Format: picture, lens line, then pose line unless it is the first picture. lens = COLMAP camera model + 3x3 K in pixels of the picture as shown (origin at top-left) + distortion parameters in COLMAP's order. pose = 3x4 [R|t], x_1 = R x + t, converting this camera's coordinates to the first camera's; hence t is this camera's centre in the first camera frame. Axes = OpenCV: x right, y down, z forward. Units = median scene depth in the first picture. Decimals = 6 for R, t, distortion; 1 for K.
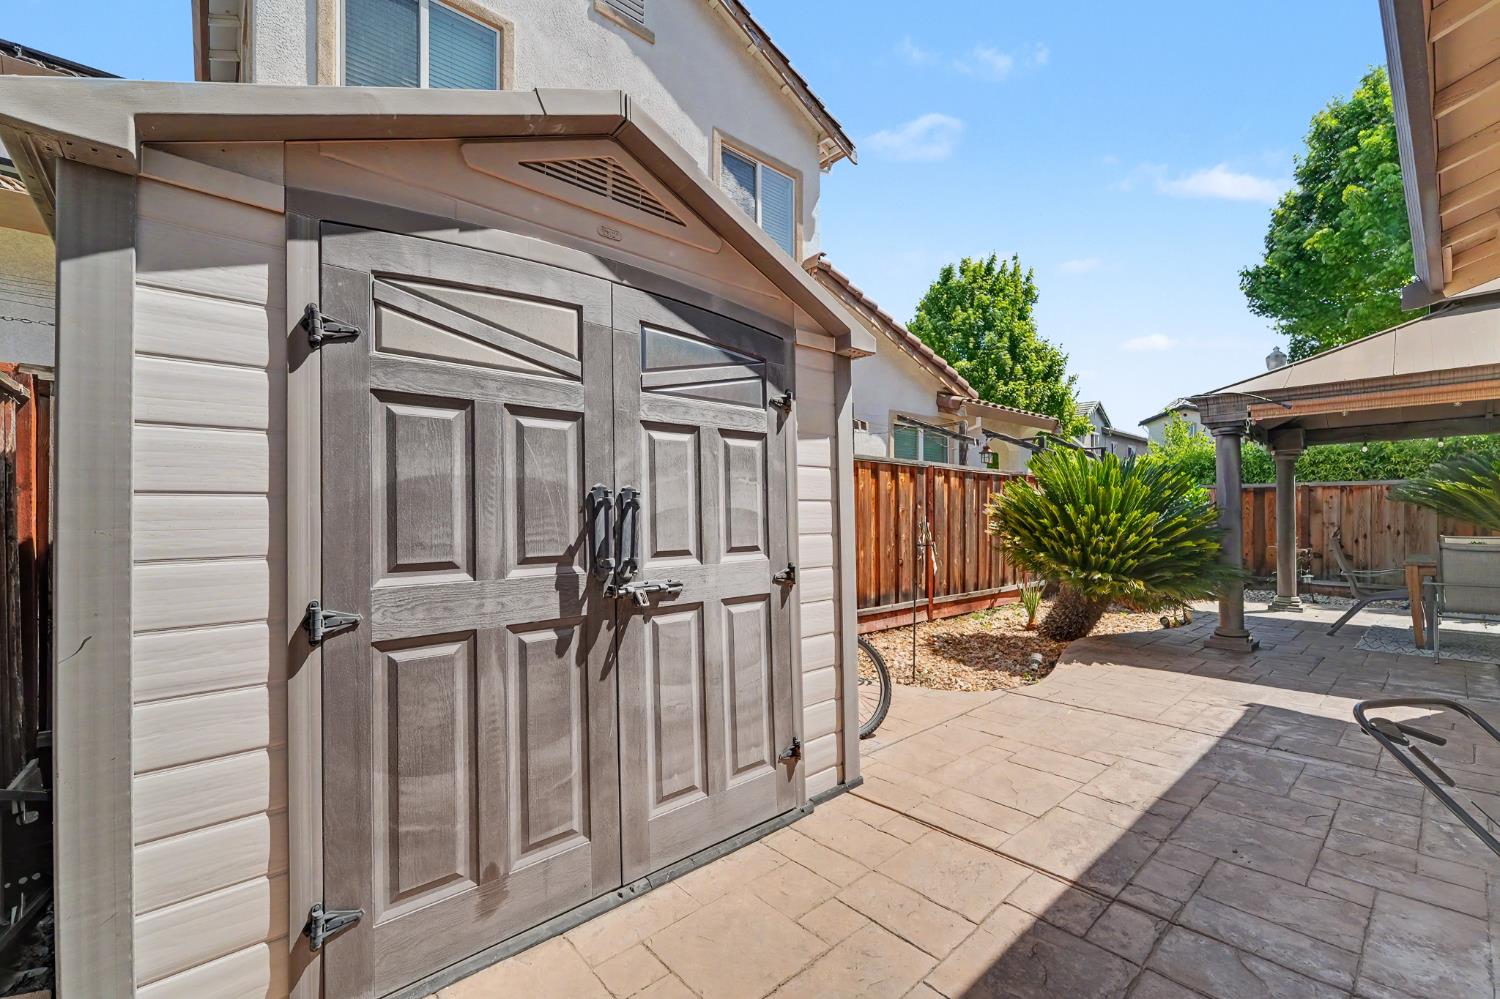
lens RADIAL K [[624.4, 0, 747.4], [0, 624.4, 507.0], [0, 0, 1]] dist [-0.000306, -0.000843]
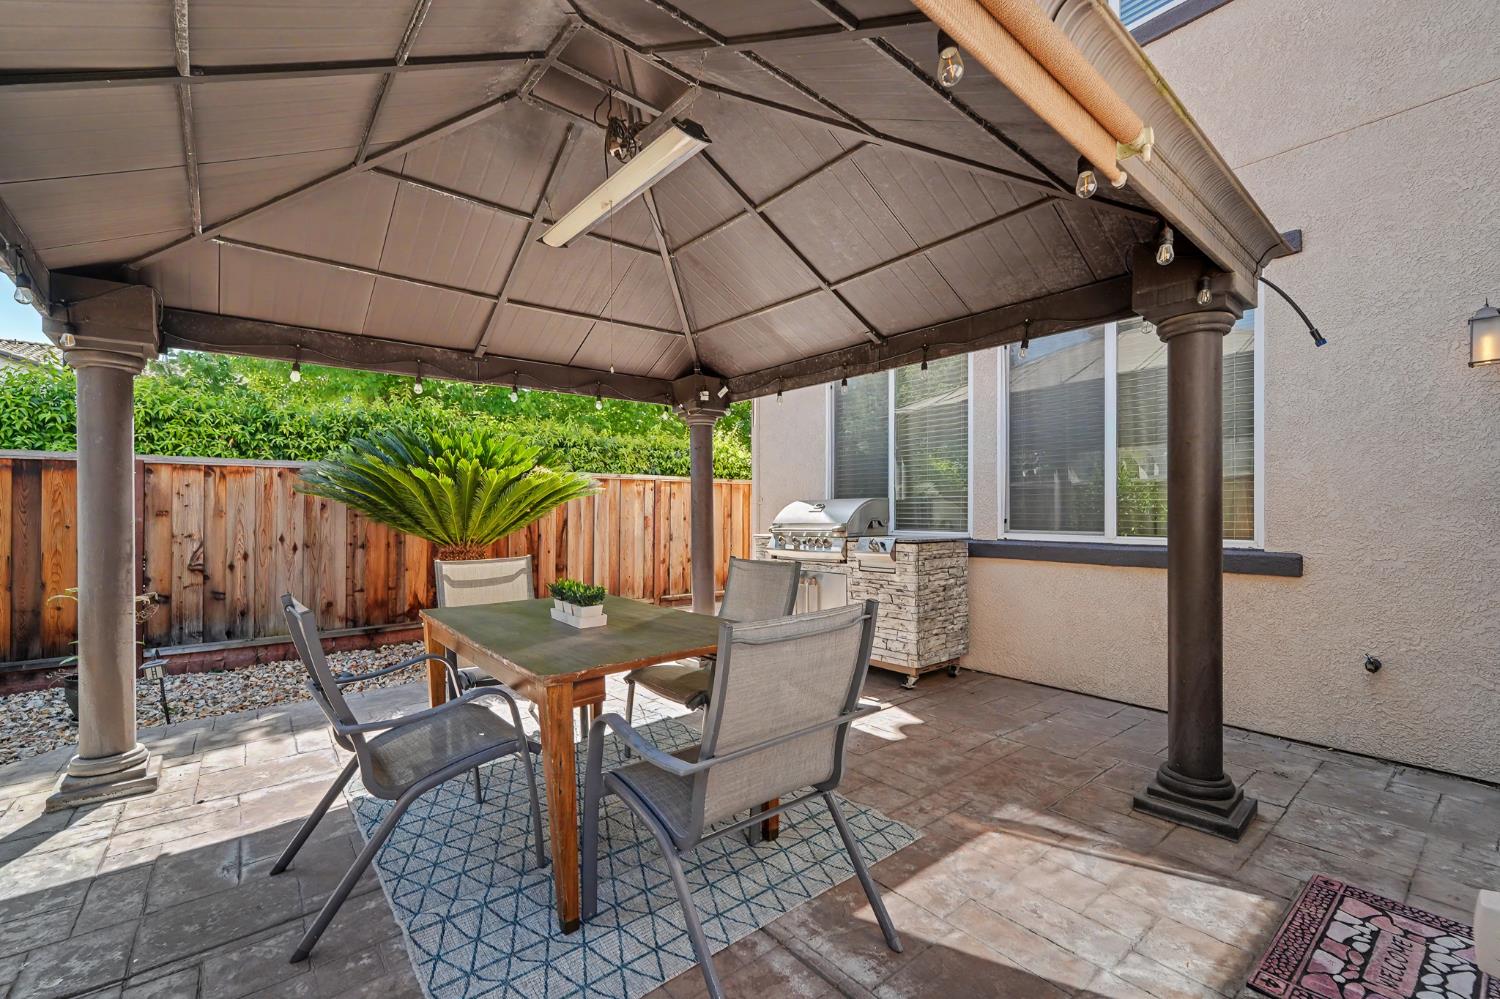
lens RADIAL K [[624.4, 0, 744.8], [0, 624.4, 507.9], [0, 0, 1]] dist [-0.000306, -0.000843]
pose [[0.036142, 0.003669, 0.999340, 0.440950], [-0.006363, 0.999974, -0.003441, 0.001747], [-0.999326, -0.006234, 0.036164, 0.528223]]
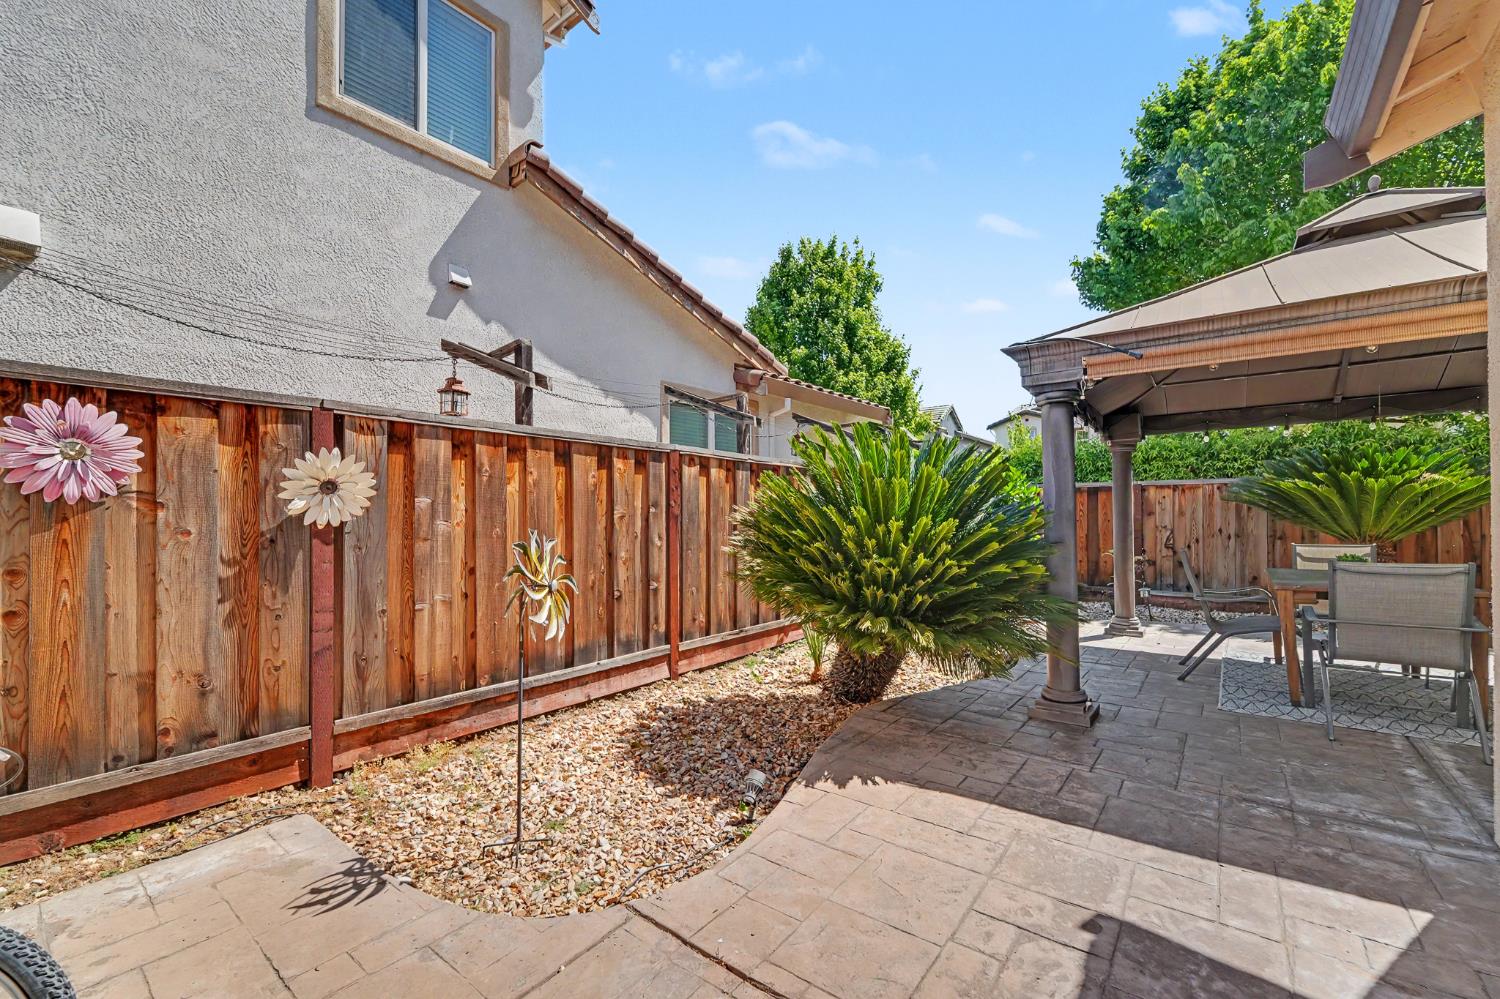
lens RADIAL K [[624.4, 0, 749.8], [0, 624.4, 507.9], [0, 0, 1]] dist [-0.000306, -0.000843]
pose [[0.982196, -0.003062, 0.187835, 0.187597], [0.003603, 0.999990, -0.002537, -0.000760], [-0.187826, 0.003169, 0.982197, 0.237202]]
